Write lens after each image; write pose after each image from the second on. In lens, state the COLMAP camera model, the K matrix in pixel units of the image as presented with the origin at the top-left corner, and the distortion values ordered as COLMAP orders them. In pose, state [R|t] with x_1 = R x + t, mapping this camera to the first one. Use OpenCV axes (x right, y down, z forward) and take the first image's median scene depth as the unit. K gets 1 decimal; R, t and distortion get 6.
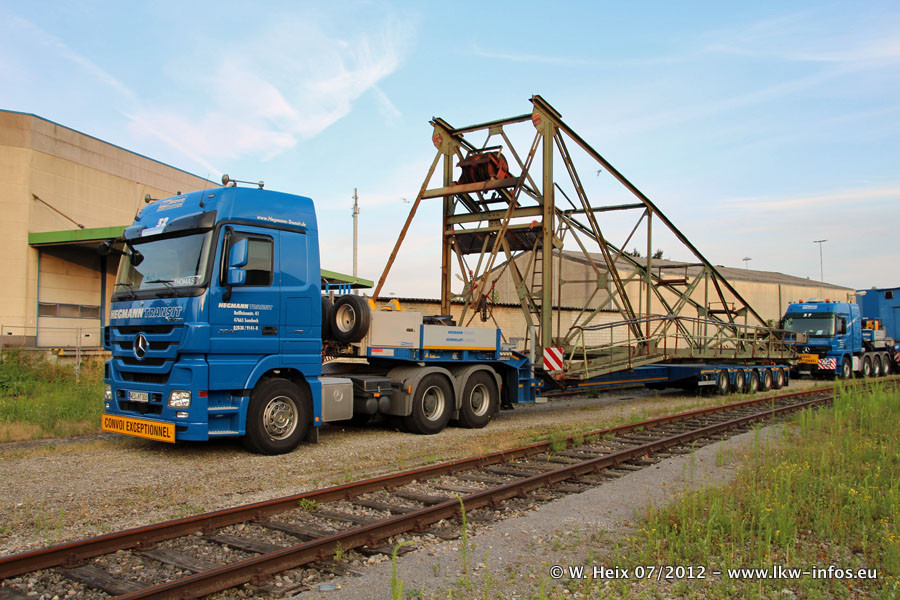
lens RADIAL K [[769.0, 0, 450.0], [0, 769.0, 300.0], [0, 0, 1]] dist [-0.166388, 0.134831]
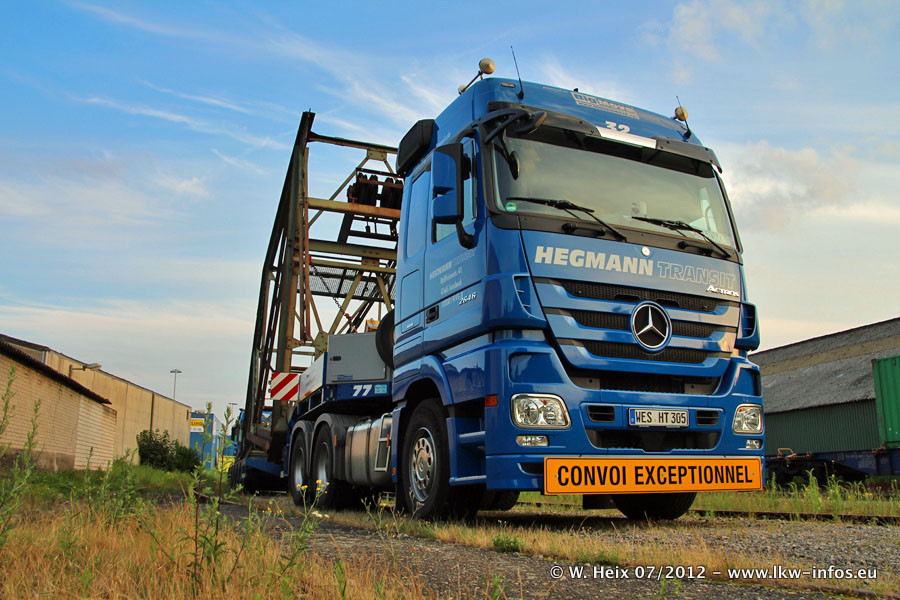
lens RADIAL K [[777.3, 0, 450.0], [0, 777.3, 300.0], [0, 0, 1]] dist [-0.121389, 0.003118]
pose [[0.466677, 0.203420, 0.860717, -0.704935], [-0.051361, 0.977781, -0.203239, 0.119973], [-0.882935, 0.050639, 0.466756, 0.628210]]
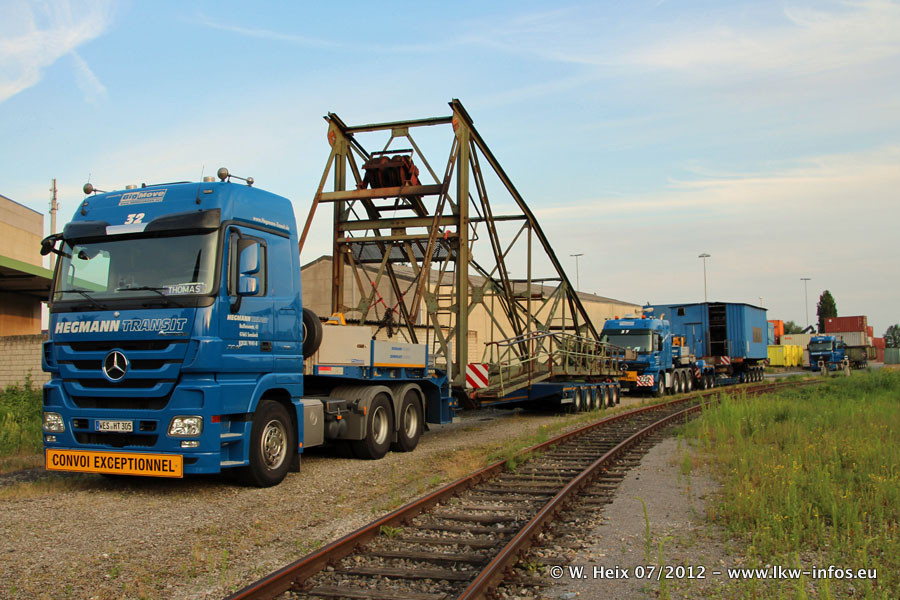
lens RADIAL K [[873.1, 0, 434.7], [0, 873.1, 294.5], [0, 0, 1]] dist [-0.130482, 0.019995]
pose [[0.946784, 0.013261, 0.321596, -0.278771], [-0.005334, 0.999660, -0.025517, 0.003334], [-0.321825, 0.022444, 0.946533, -0.016748]]
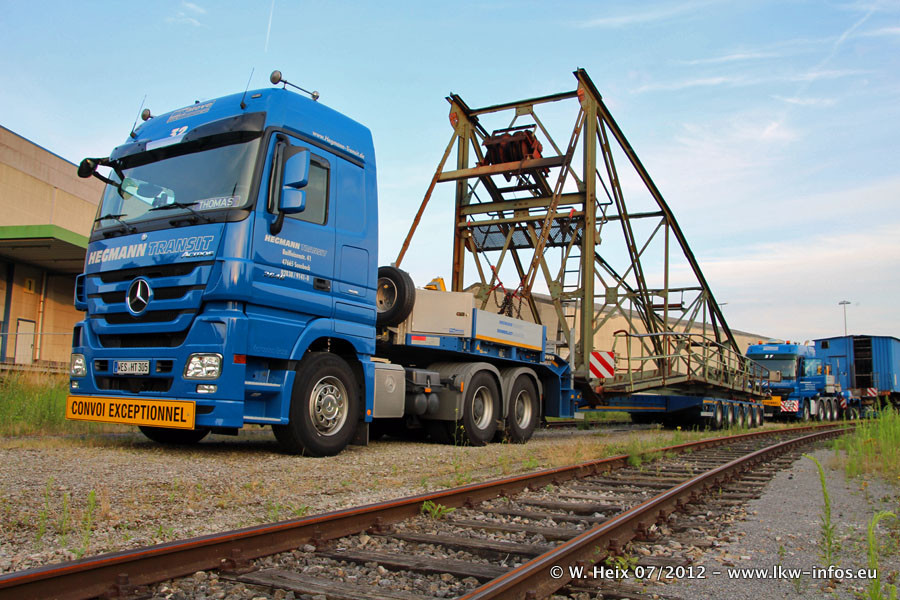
lens RADIAL K [[759.8, 0, 450.0], [0, 759.8, 300.0], [0, 0, 1]] dist [-0.169911, 0.131569]
pose [[0.989590, 0.043103, 0.137311, -0.158262], [-0.032303, 0.996276, -0.079940, 0.080838], [-0.140245, 0.074672, 0.987297, 0.196083]]
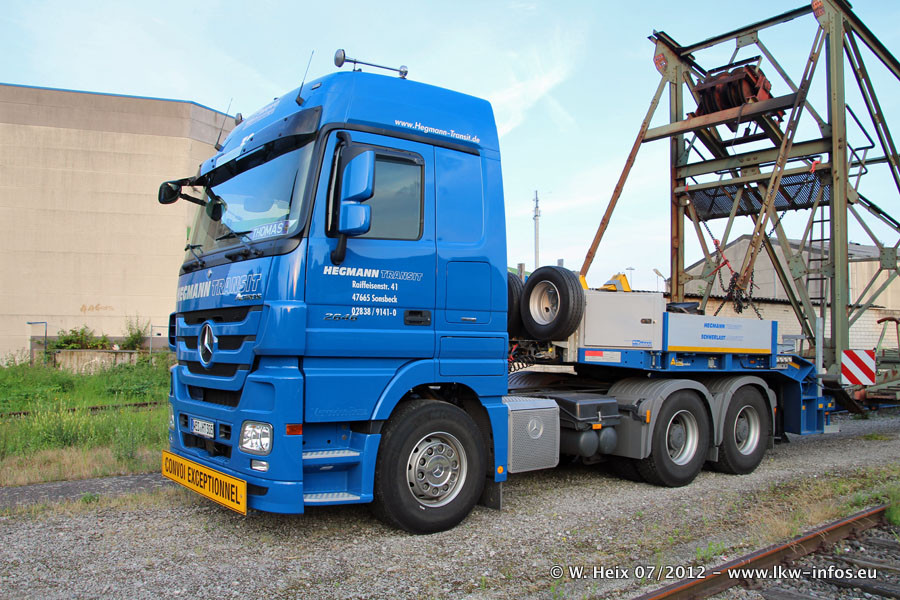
lens RADIAL K [[759.8, 0, 450.0], [0, 759.8, 300.0], [0, 0, 1]] dist [-0.169911, 0.131569]
pose [[0.972300, -0.008961, -0.233564, -0.059155], [0.007132, 0.999937, -0.008672, 0.023865], [0.233627, 0.006766, 0.972303, 0.334320]]
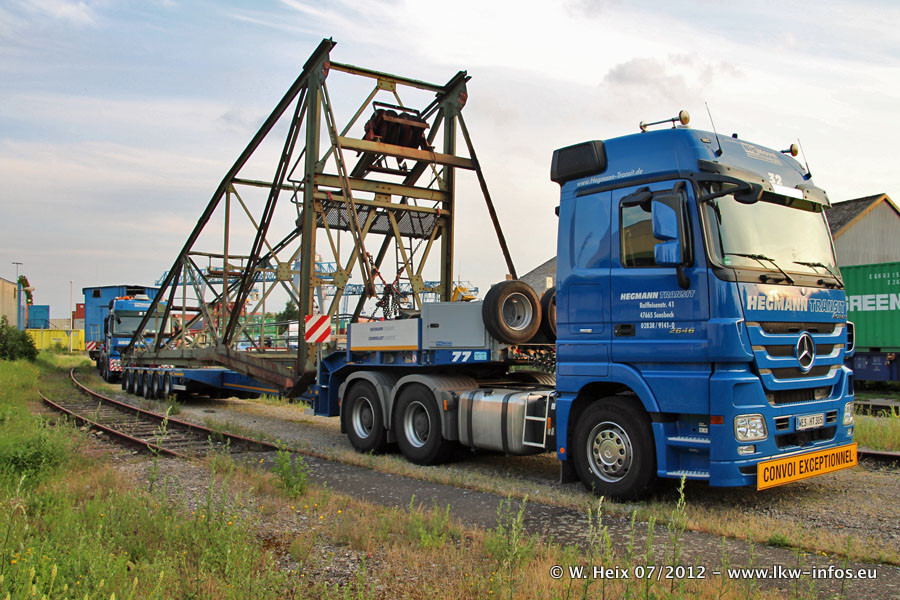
lens RADIAL K [[827.0, 0, 462.6], [0, 827.0, 301.3], [0, 0, 1]] dist [-0.108059, 0.002002]
pose [[0.220093, 0.042475, 0.974554, -0.900823], [-0.048359, 0.998298, -0.032588, 0.040058], [-0.974279, -0.039956, 0.221773, 0.834208]]
